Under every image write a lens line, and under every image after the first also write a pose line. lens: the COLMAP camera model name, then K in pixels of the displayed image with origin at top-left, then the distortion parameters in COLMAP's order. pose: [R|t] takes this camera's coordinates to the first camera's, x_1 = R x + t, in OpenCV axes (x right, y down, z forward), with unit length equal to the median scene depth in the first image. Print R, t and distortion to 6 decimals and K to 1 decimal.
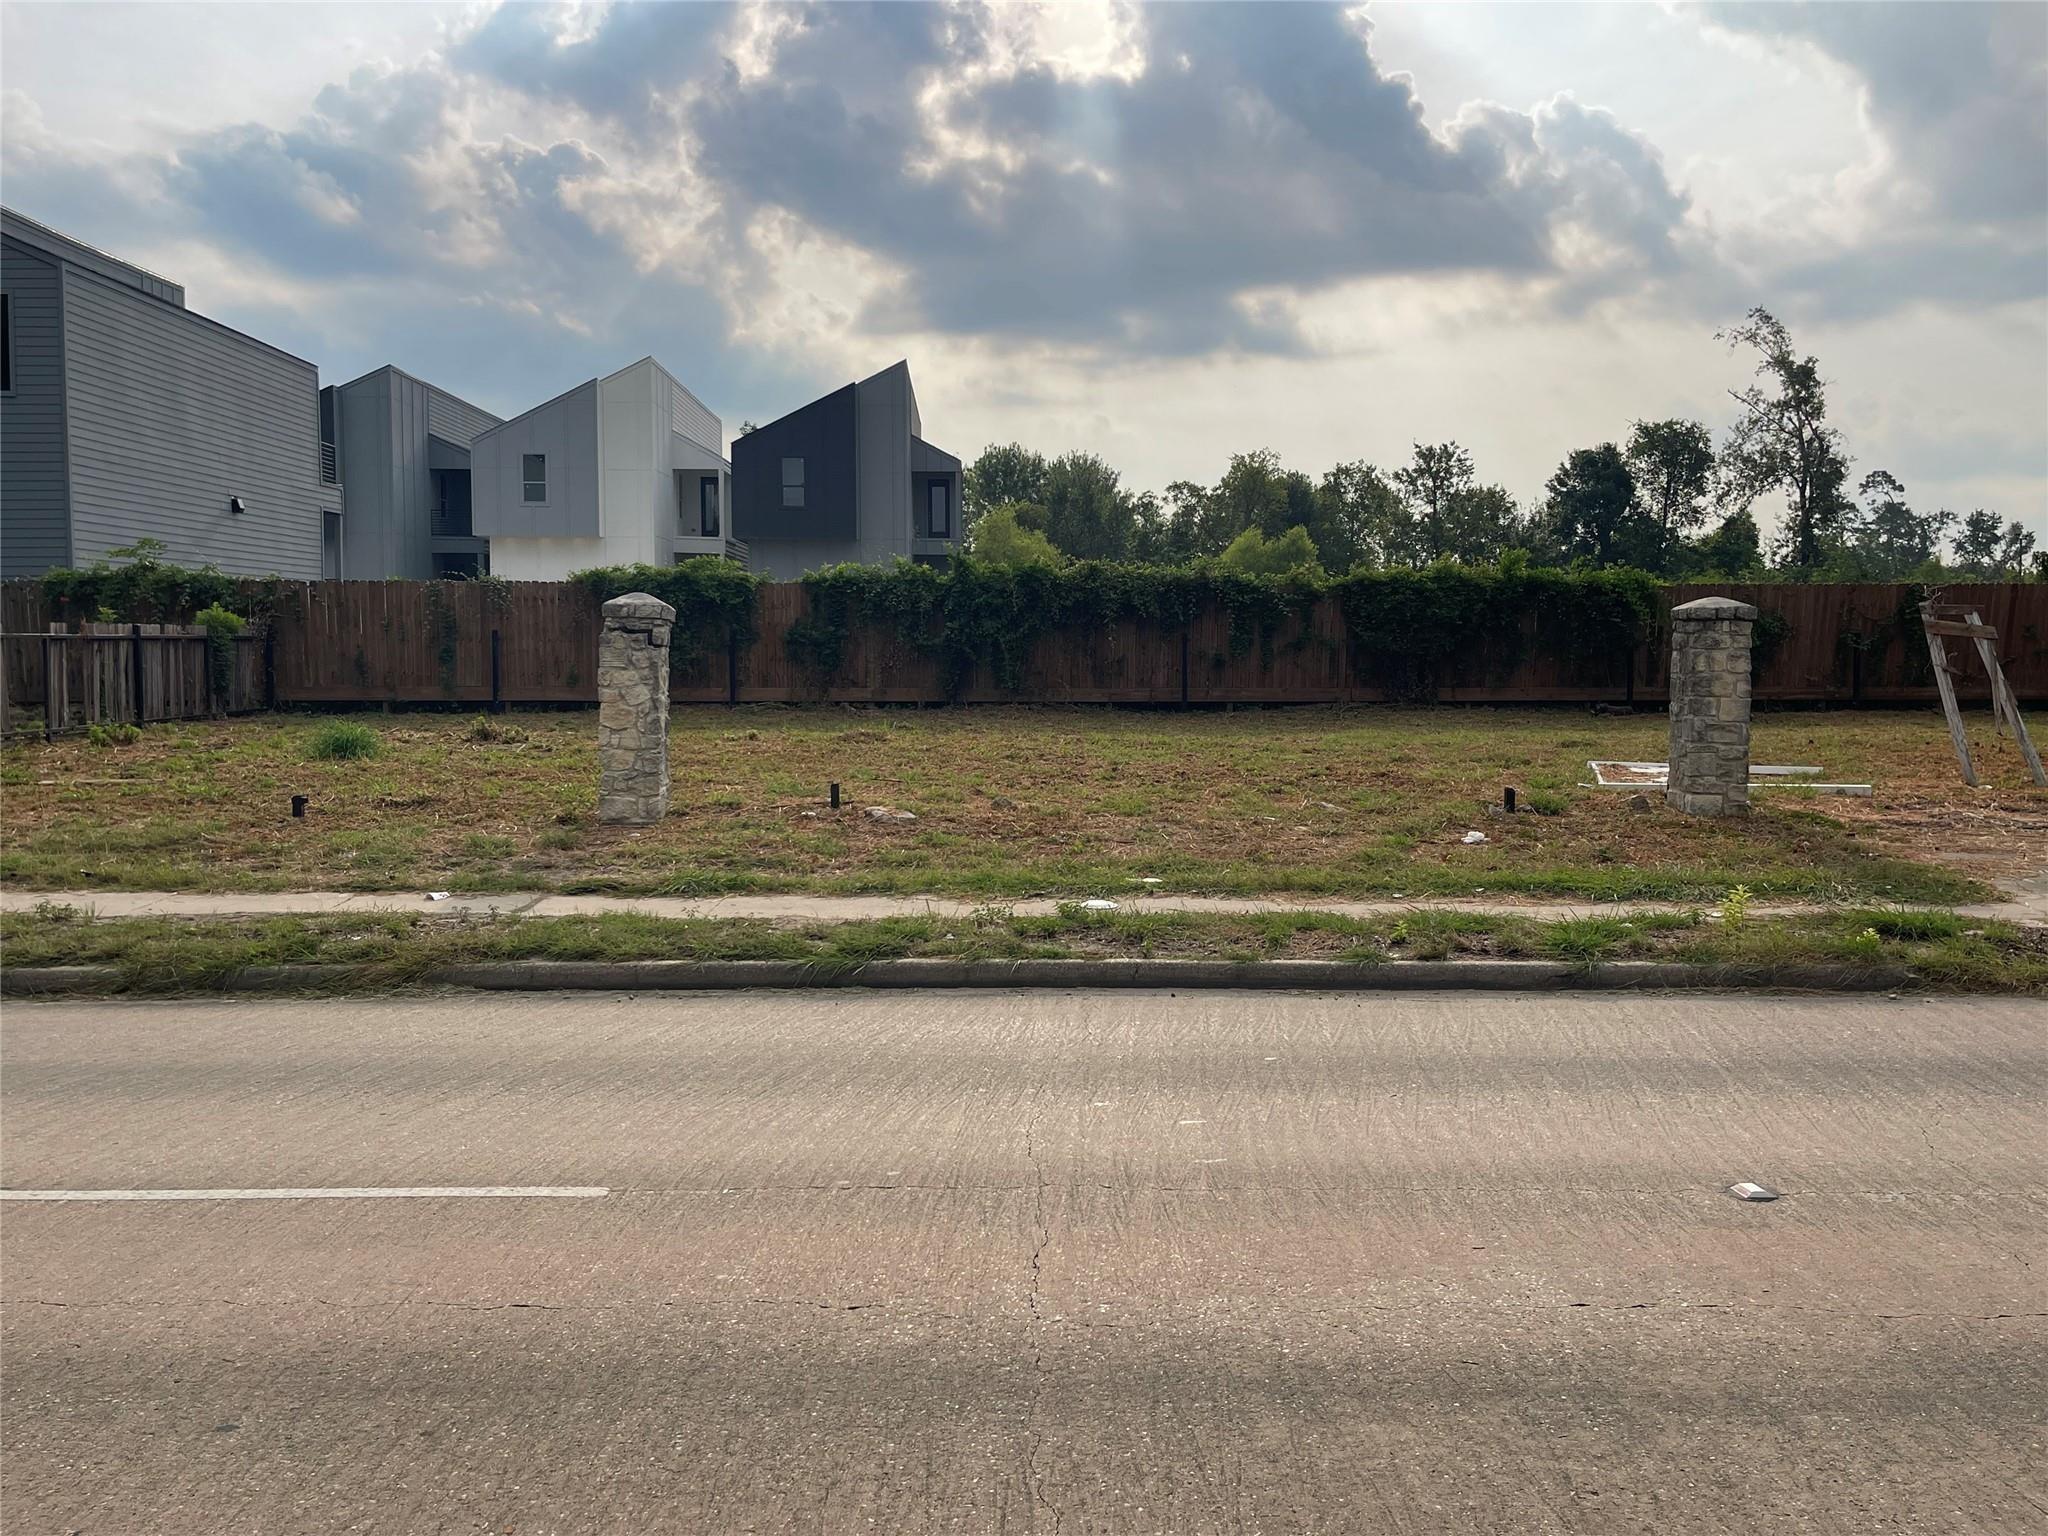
lens RADIAL K [[1689.5, 0, 973.5], [0, 1689.5, 730.9], [0, 0, 1]] dist [0.157310, -0.175227]
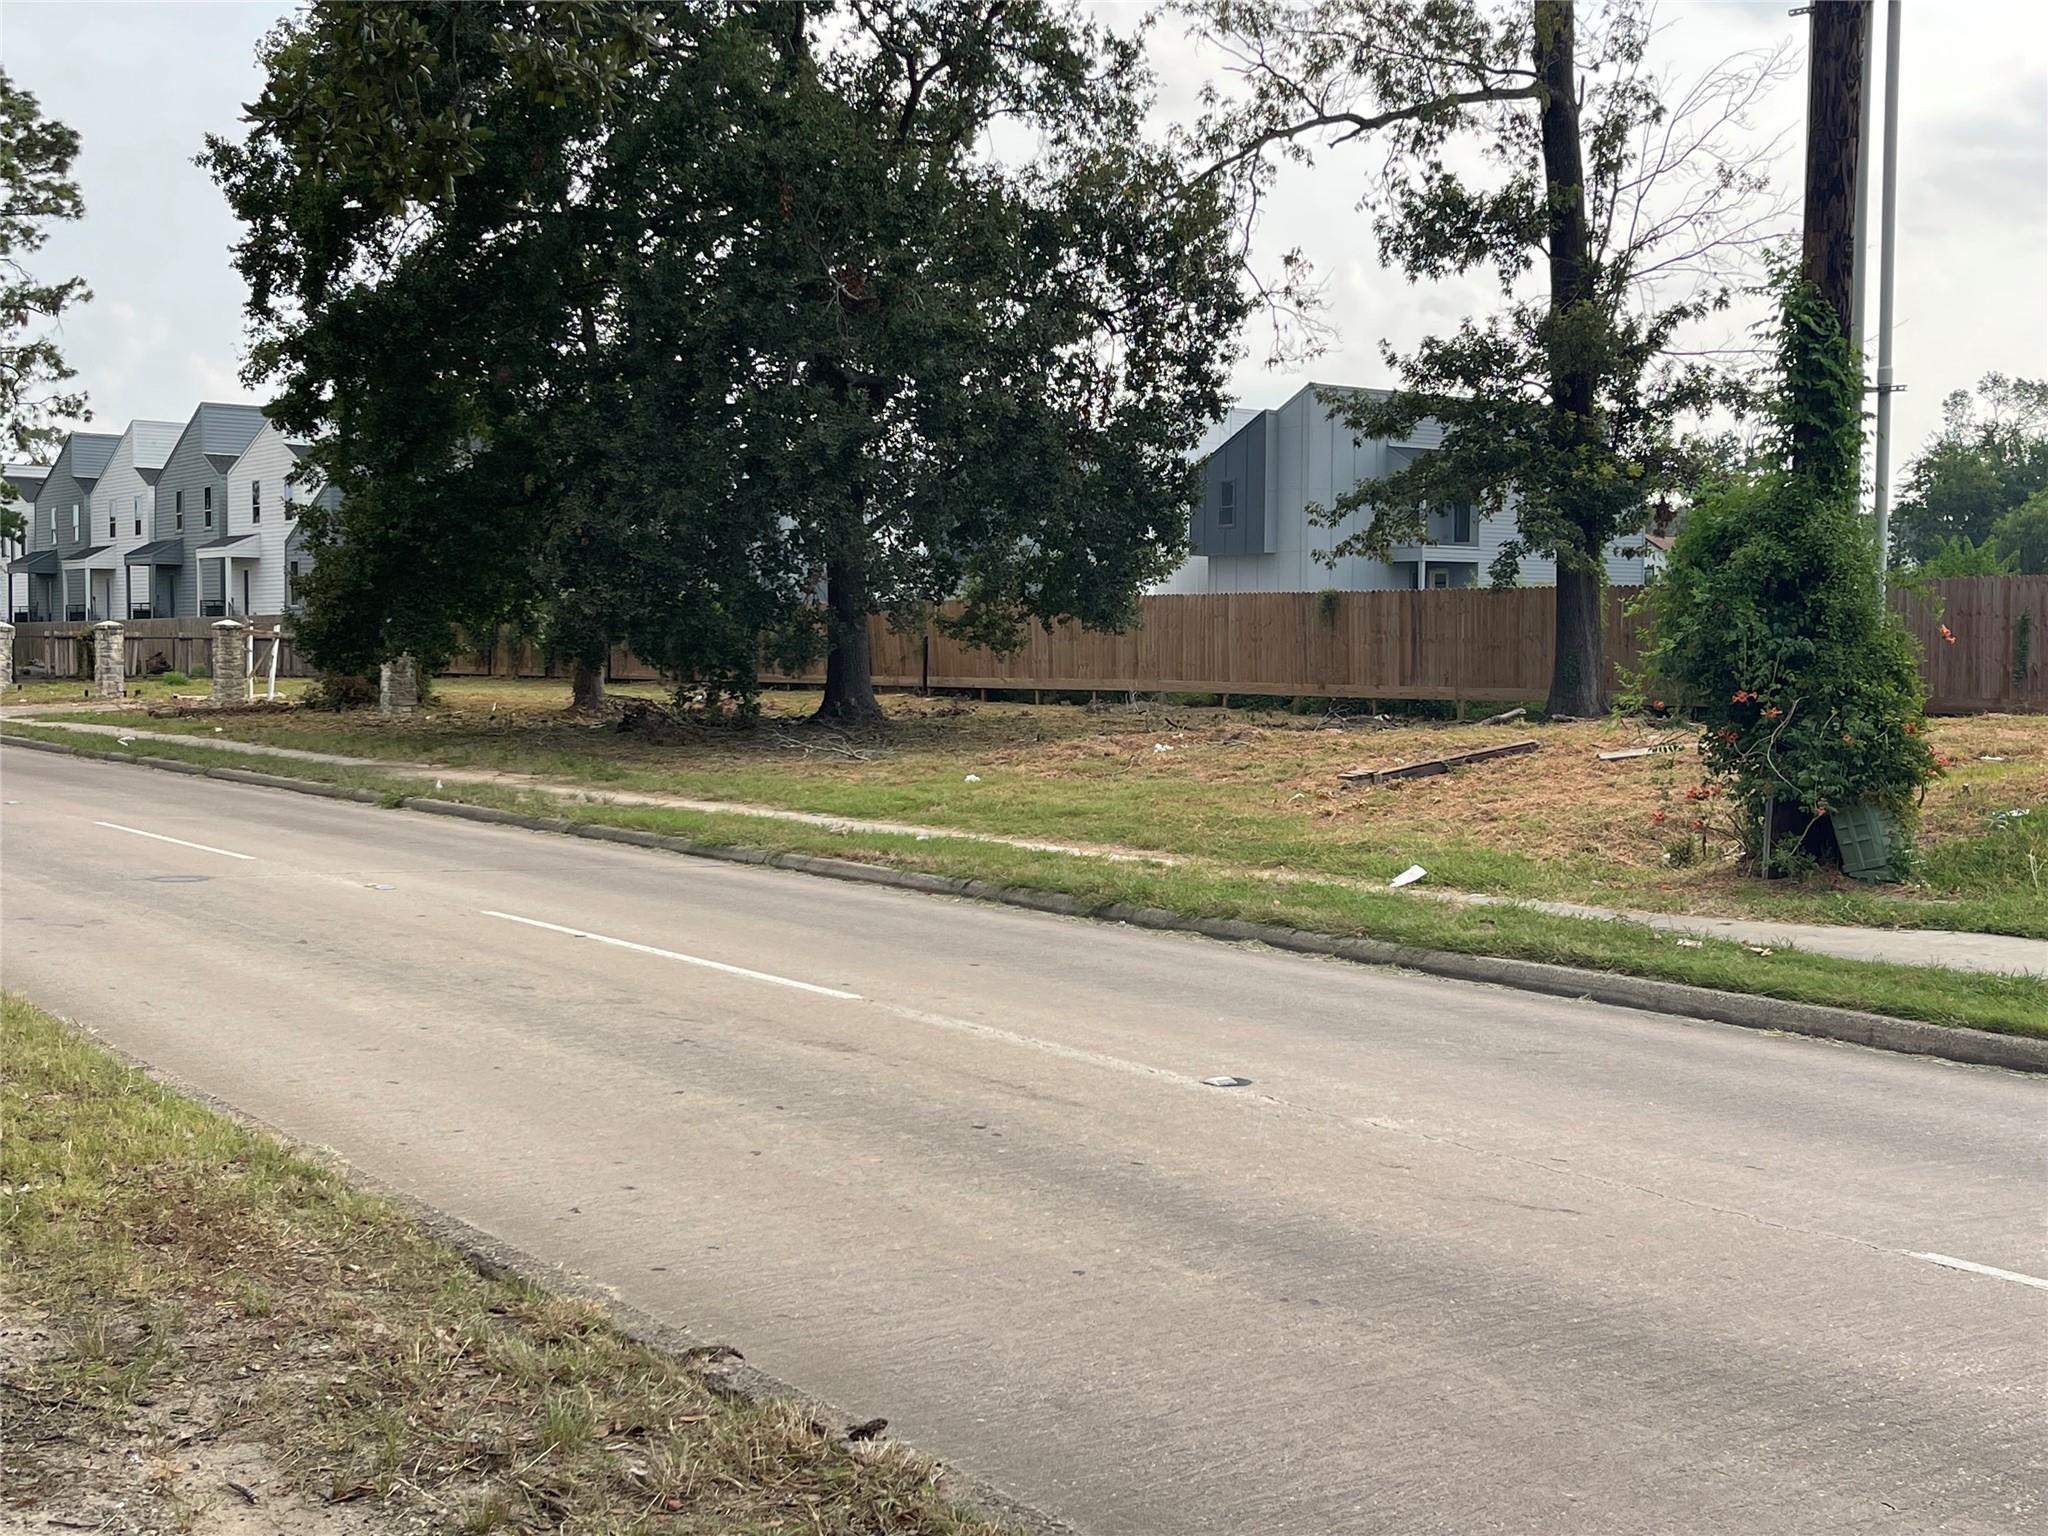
lens RADIAL K [[2433.4, 0, 1024.0], [0, 2433.4, 768.0], [0, 0, 1]] dist [0.054356, -0.030664]
pose [[0.589356, 0.042599, -0.806750, 2.647773], [-0.048267, 0.998682, 0.017473, 0.009889], [0.806430, 0.028642, 0.590635, -0.063335]]
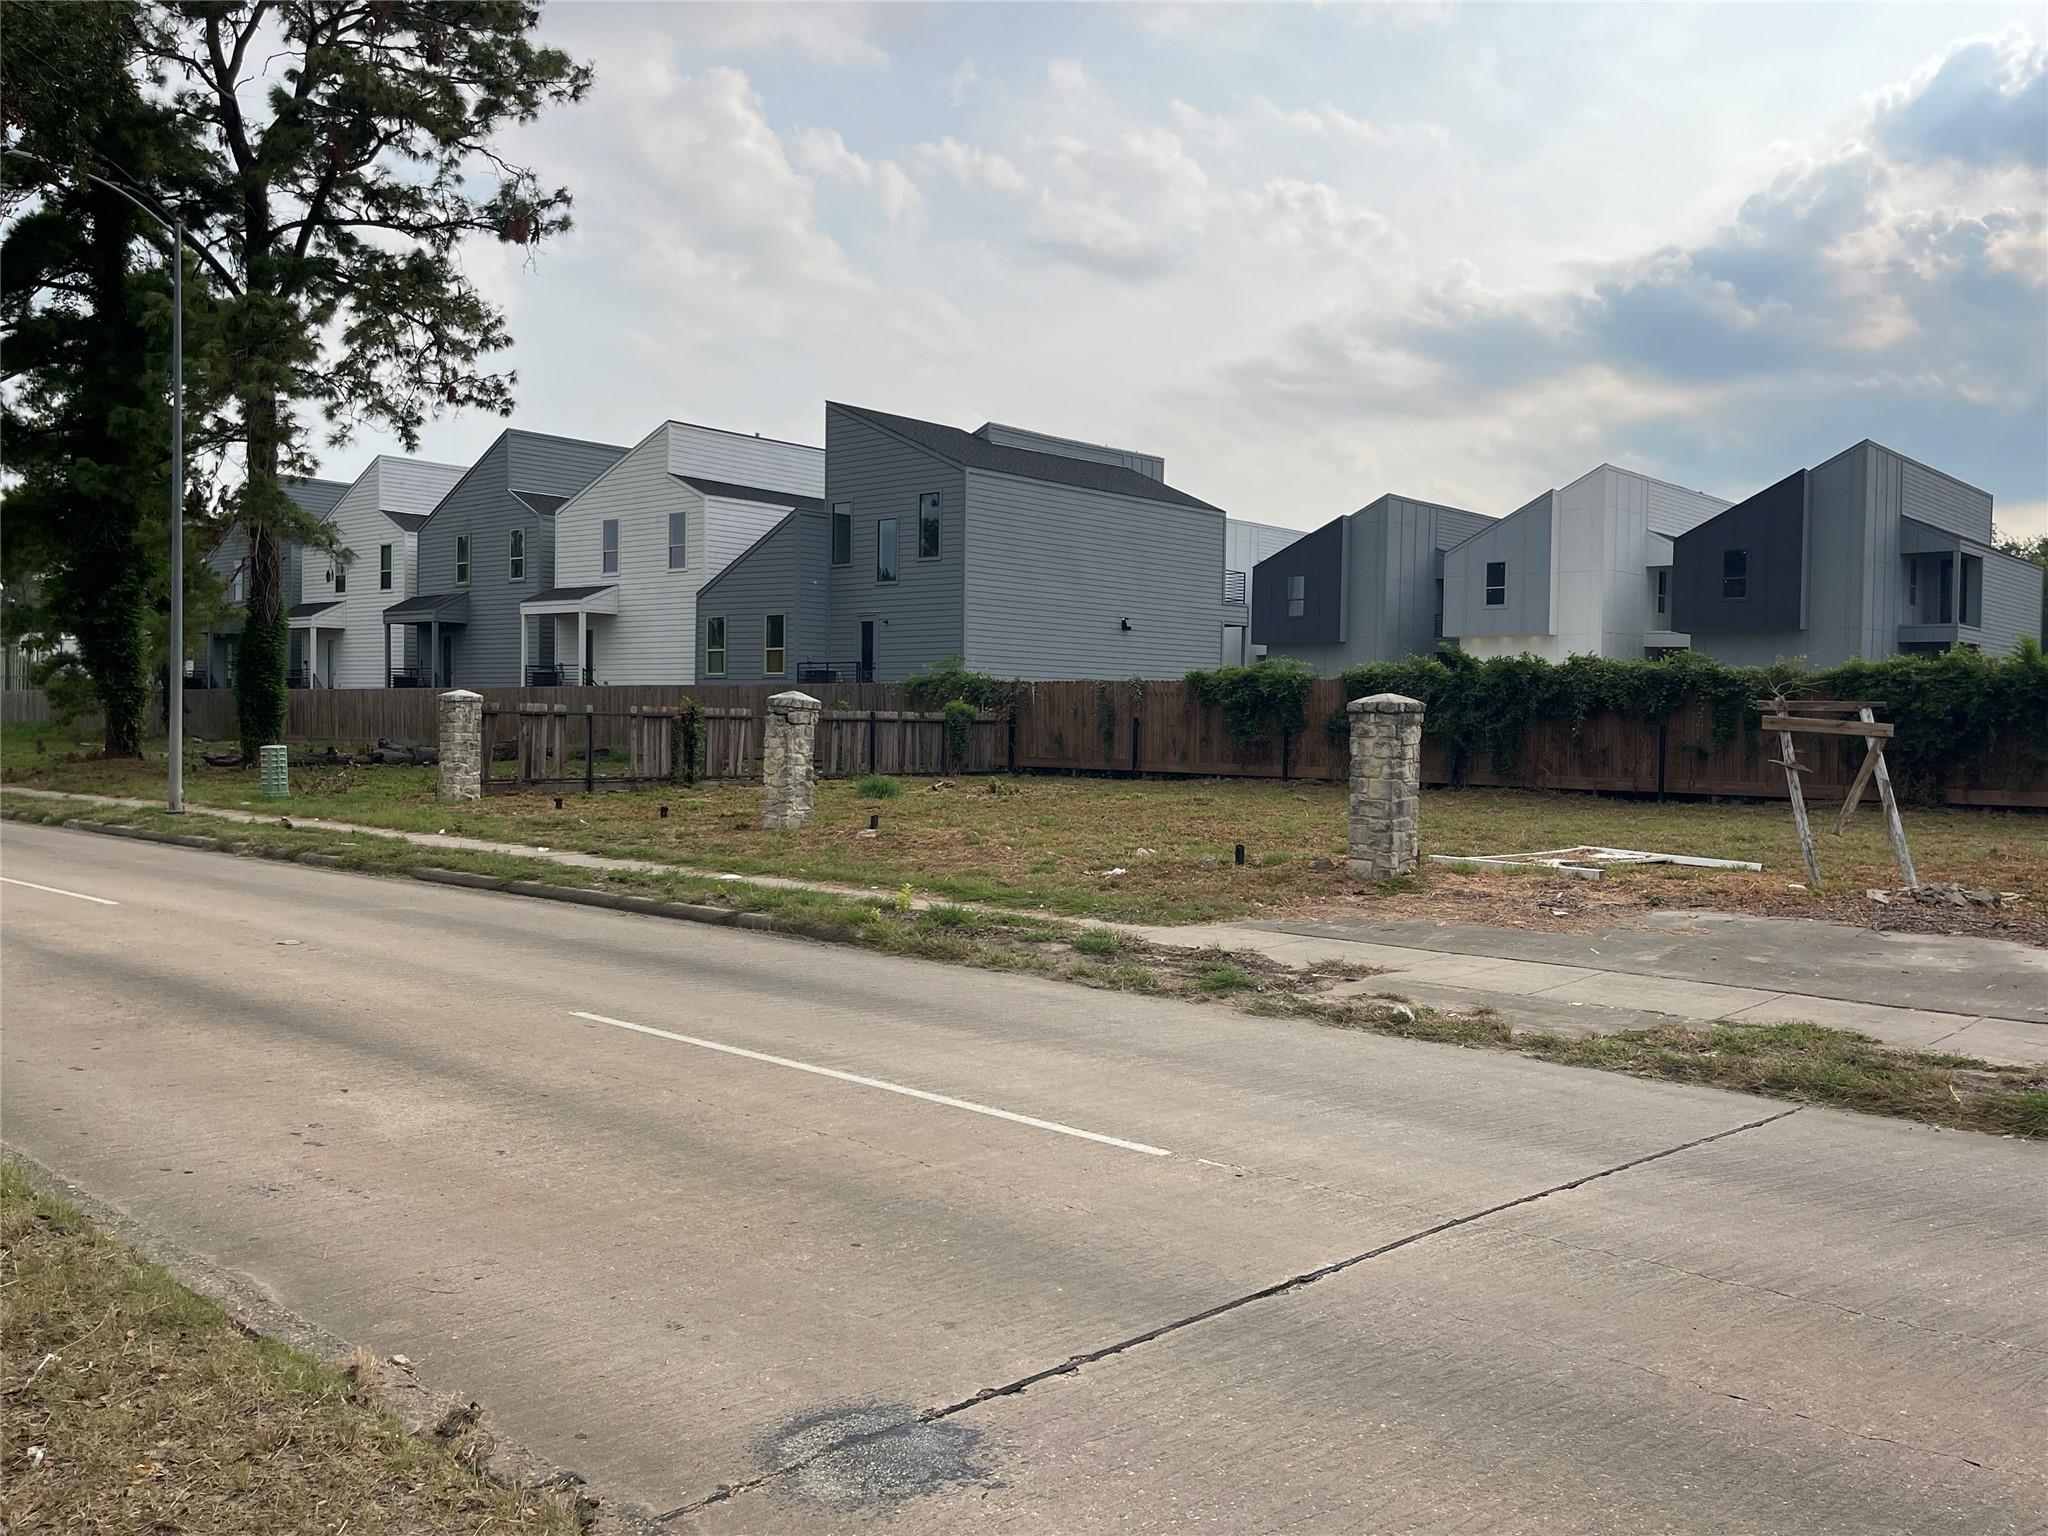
lens RADIAL K [[1690.9, 0, 1087.1], [0, 1690.9, 794.1], [0, 0, 1]] dist [0.073498, -0.156537]
pose [[0.745609, 0.039877, -0.665190, 0.647776], [-0.051370, 0.998677, 0.002289, -0.000786], [0.664401, 0.032464, 0.746671, 0.004406]]
